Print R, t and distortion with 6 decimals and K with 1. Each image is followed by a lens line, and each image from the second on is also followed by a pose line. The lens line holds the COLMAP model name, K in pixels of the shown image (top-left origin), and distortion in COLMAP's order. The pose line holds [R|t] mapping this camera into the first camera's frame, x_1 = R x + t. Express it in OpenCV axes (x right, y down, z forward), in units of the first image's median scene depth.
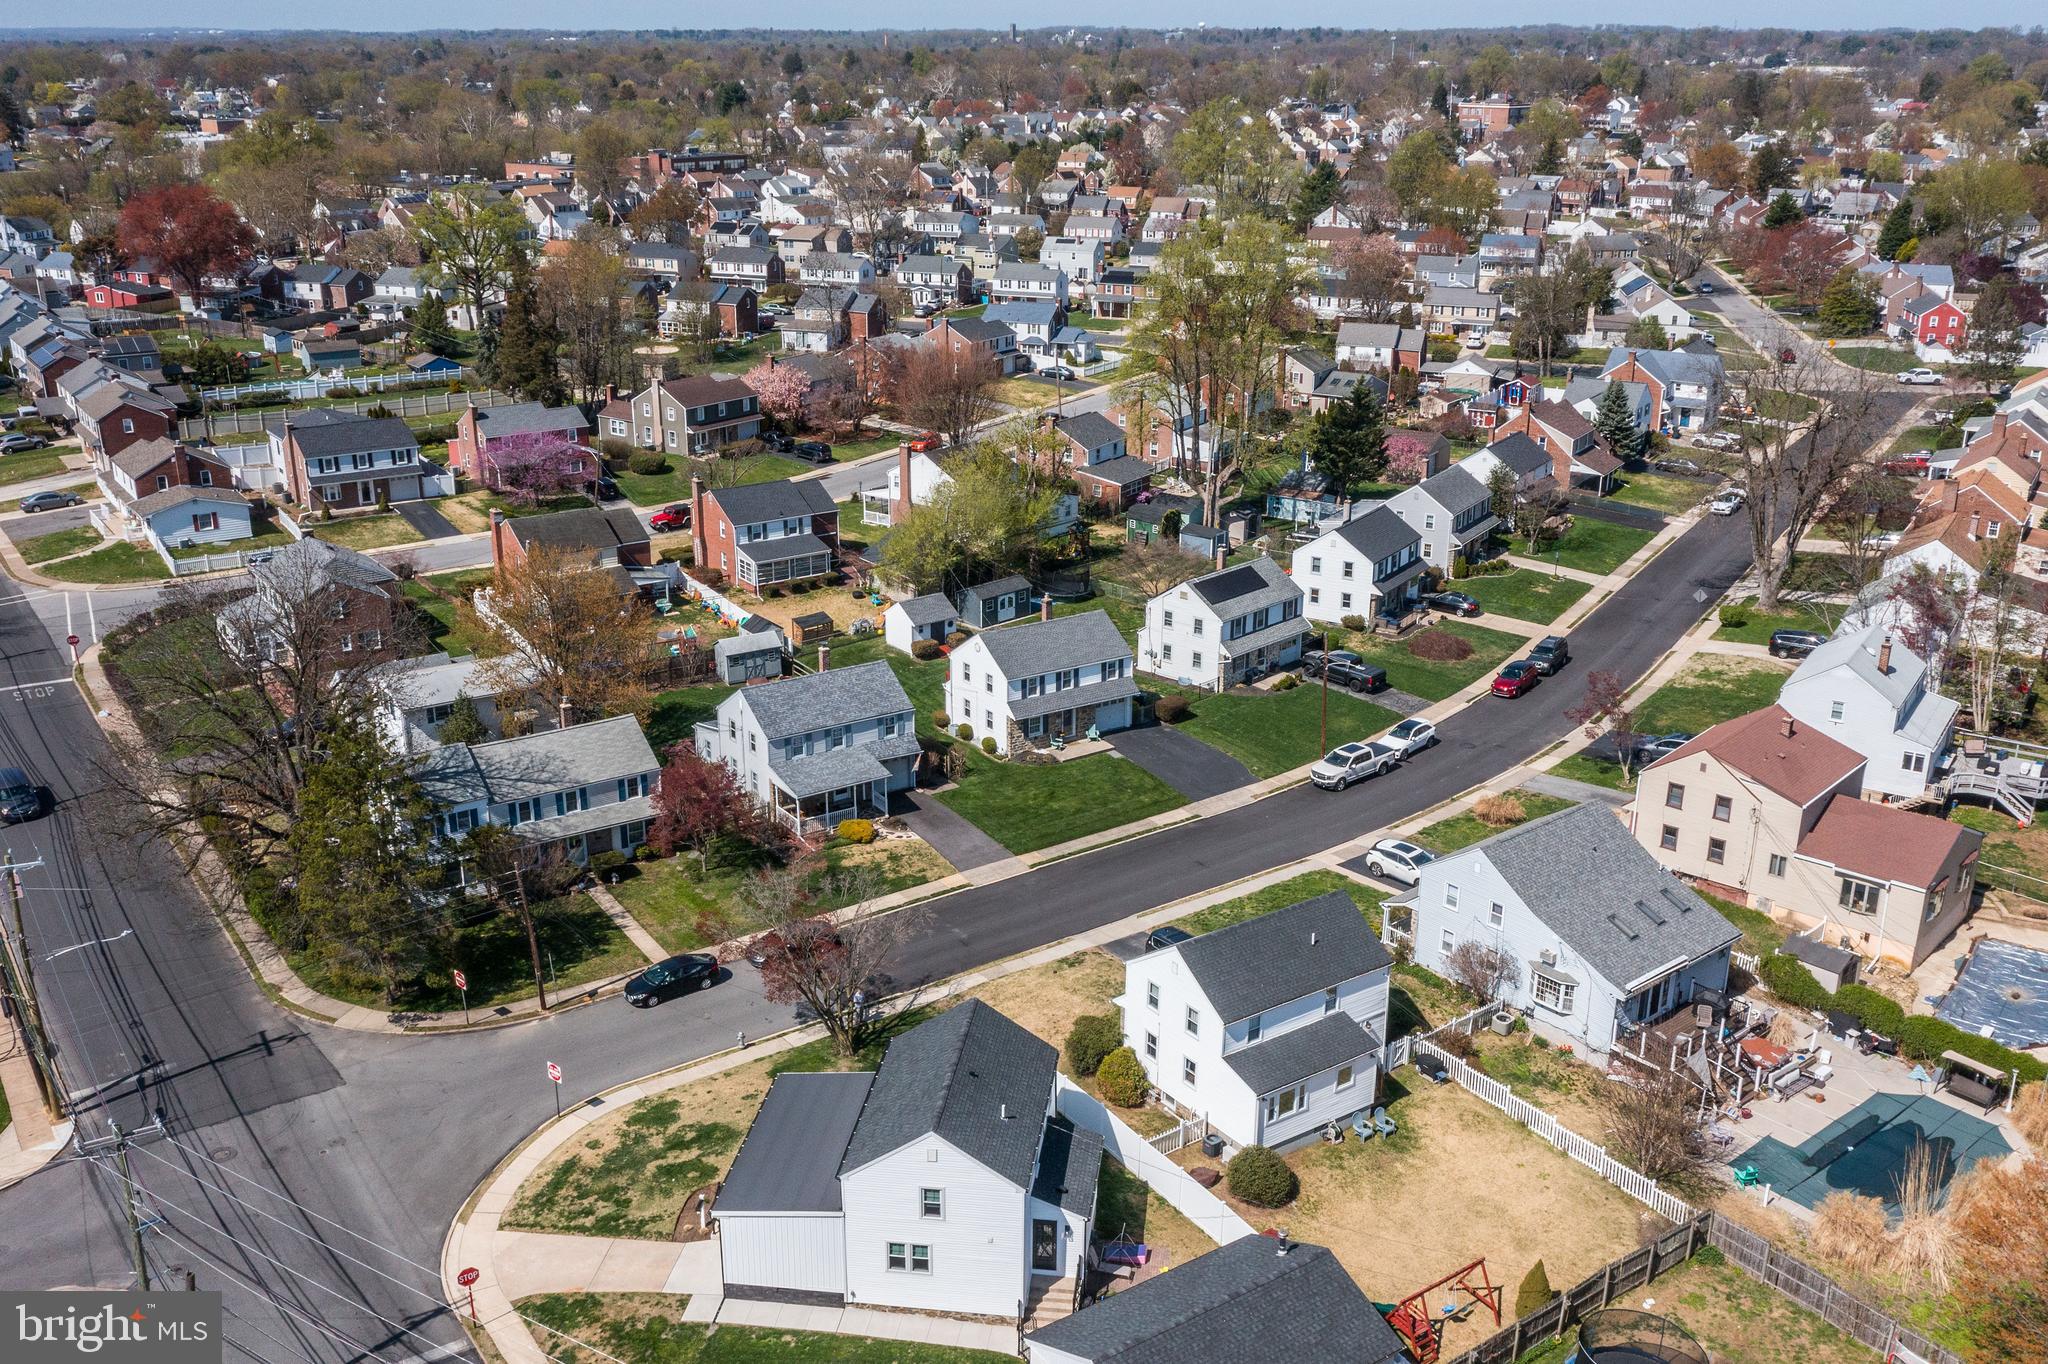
lens RADIAL K [[1831.1, 0, 1058.1], [0, 1831.1, 761.4], [0, 0, 1]] dist [-0.016832, 0.012511]
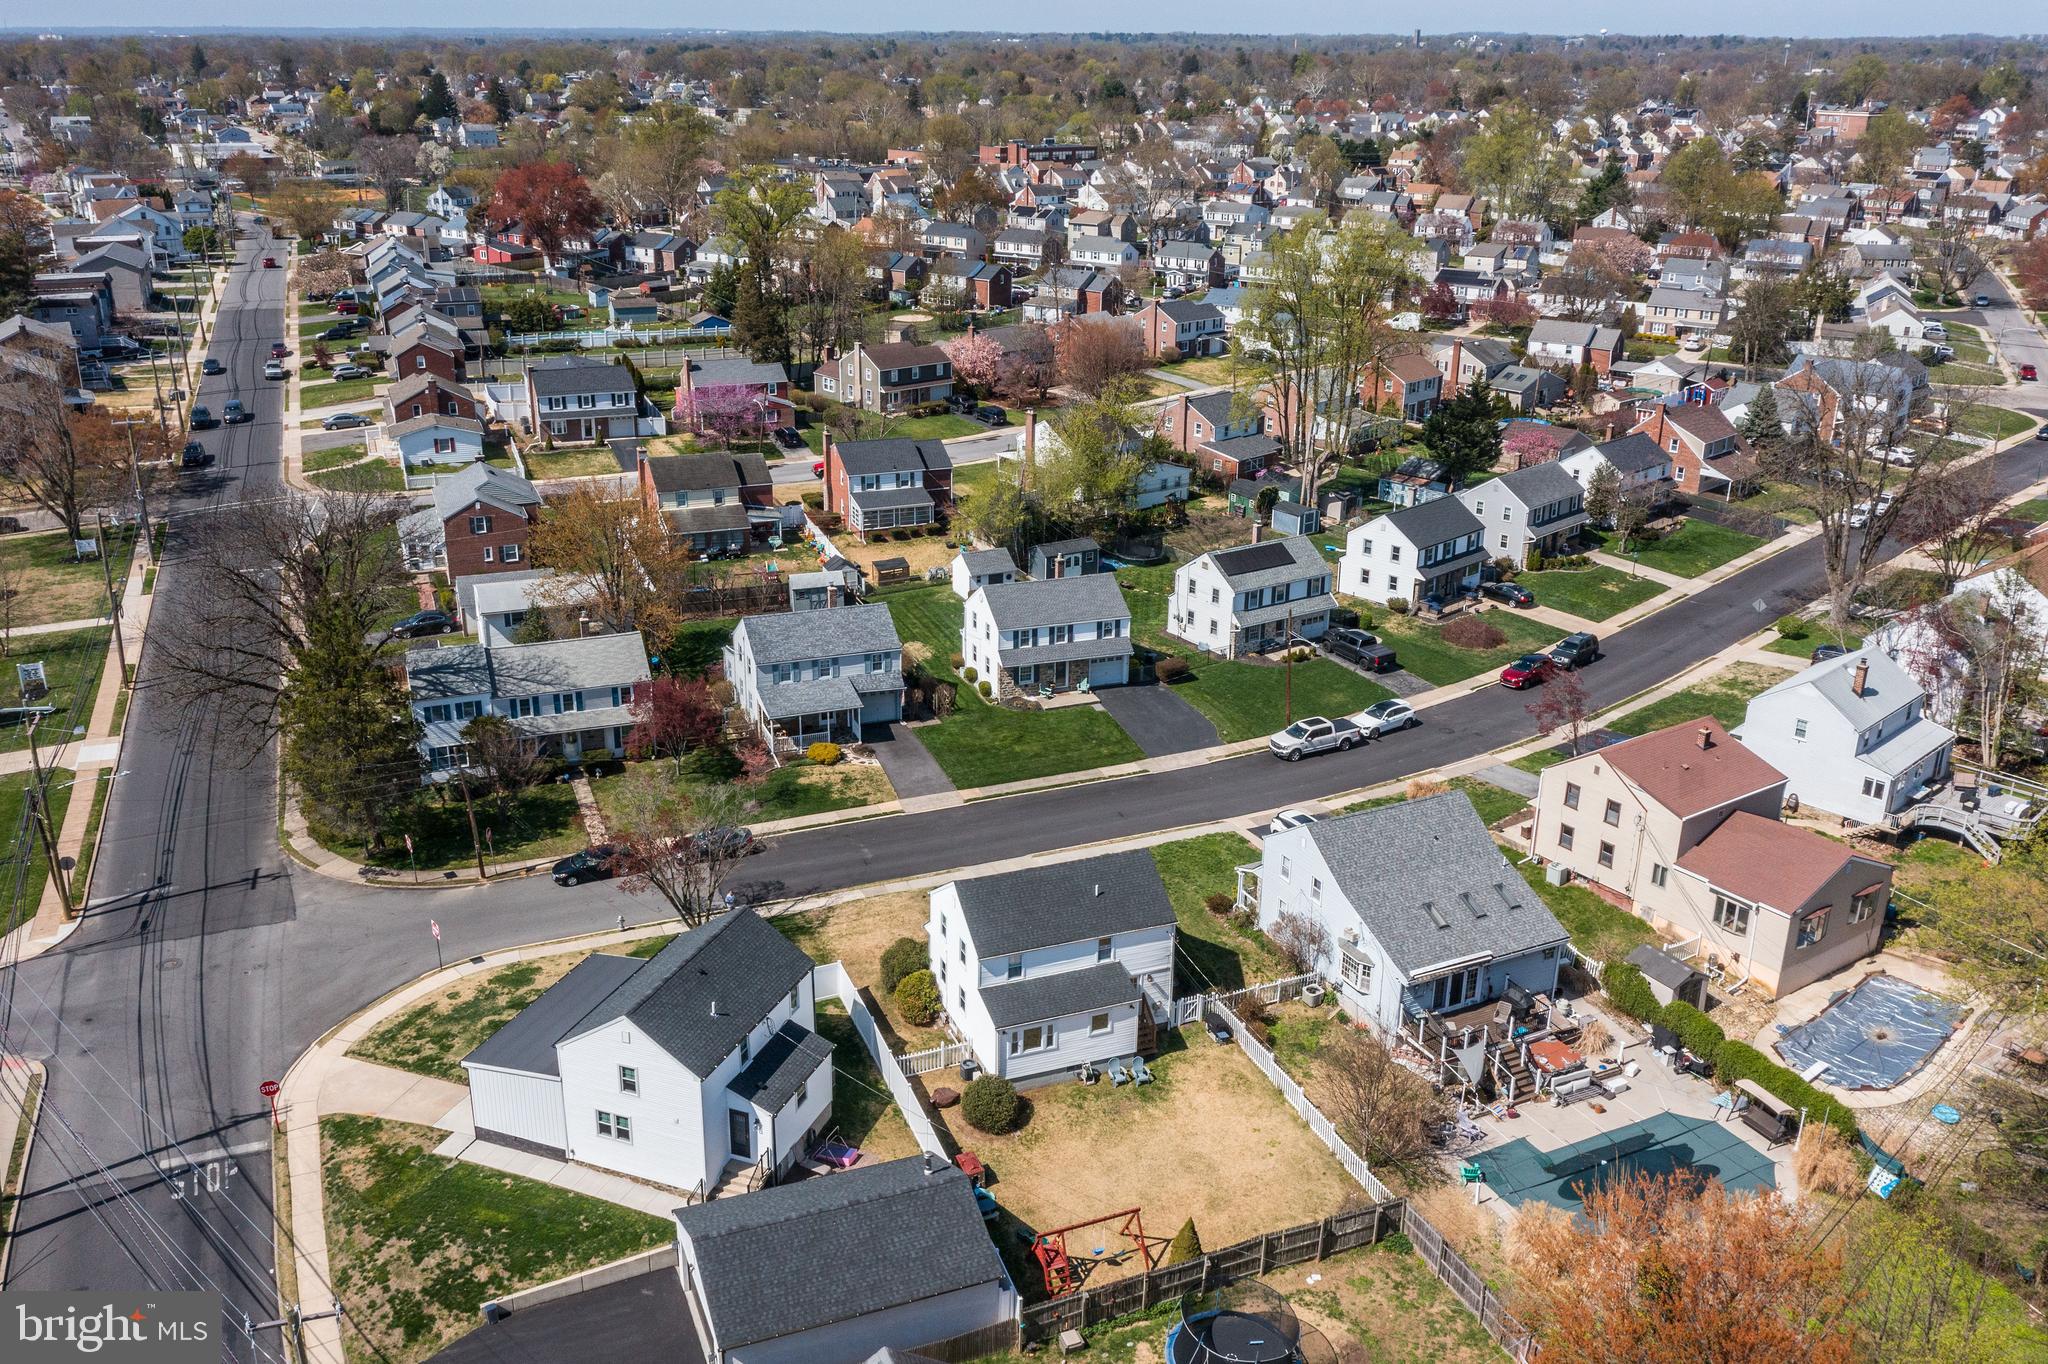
lens RADIAL K [[1687.3, 0, 1033.5], [0, 1687.3, 714.7], [0, 0, 1]] dist [-0.014509, 0.006245]
pose [[0.972344, 0.091552, -0.214862, 0.207910], [-0.090836, 0.995778, 0.013225, -0.009286], [0.215166, 0.006658, 0.976555, 0.026808]]
